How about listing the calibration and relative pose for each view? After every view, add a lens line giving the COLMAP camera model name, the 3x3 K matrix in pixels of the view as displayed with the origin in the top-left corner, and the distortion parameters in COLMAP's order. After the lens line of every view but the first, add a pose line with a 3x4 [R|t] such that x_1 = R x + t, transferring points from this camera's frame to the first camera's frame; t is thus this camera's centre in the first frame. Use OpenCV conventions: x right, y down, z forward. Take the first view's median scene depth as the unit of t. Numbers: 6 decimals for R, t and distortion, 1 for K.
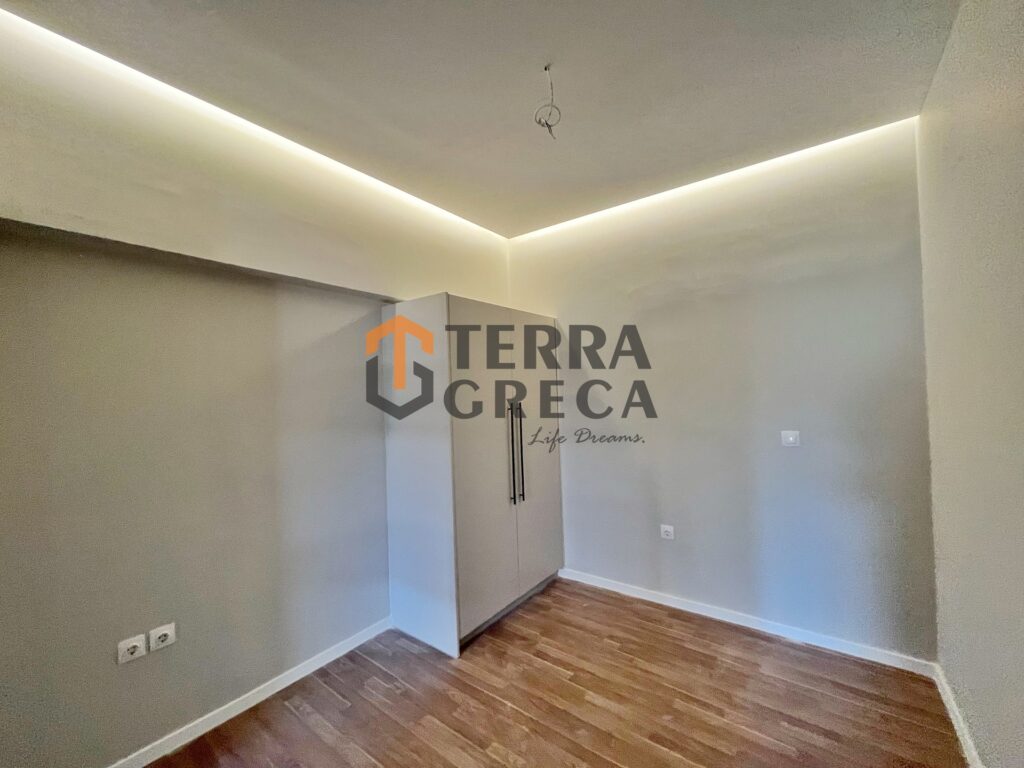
lens RADIAL K [[416.1, 0, 509.8], [0, 416.1, 384.2], [0, 0, 1]] dist [-0.001411, -0.000259]
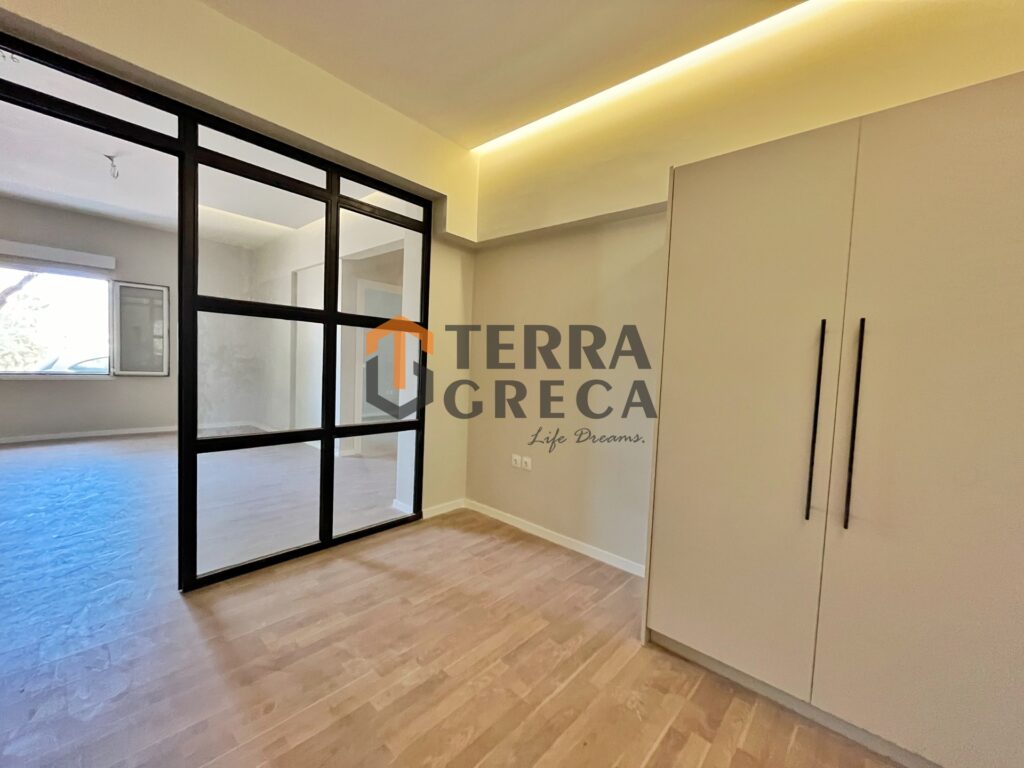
lens RADIAL K [[416.1, 0, 509.8], [0, 416.1, 384.2], [0, 0, 1]] dist [-0.001411, -0.000259]
pose [[-0.087239, 0.074785, -0.993376, 0.707028], [-0.026634, 0.996647, 0.077370, 0.125238], [0.995831, 0.033207, -0.084954, 0.883695]]
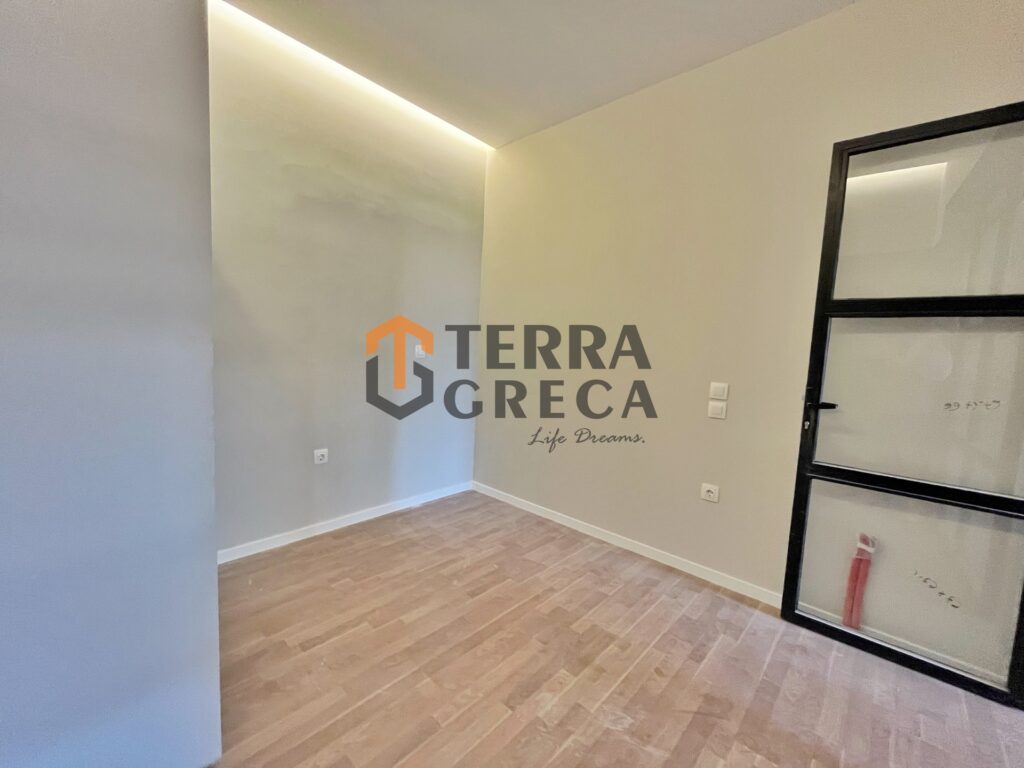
lens RADIAL K [[416.1, 0, 509.8], [0, 416.1, 384.2], [0, 0, 1]] dist [-0.001411, -0.000259]
pose [[0.104436, -0.053786, 0.993076, -0.630027], [-0.059958, 0.996380, 0.060271, 0.161453], [-0.992723, -0.065837, 0.100833, 0.683670]]
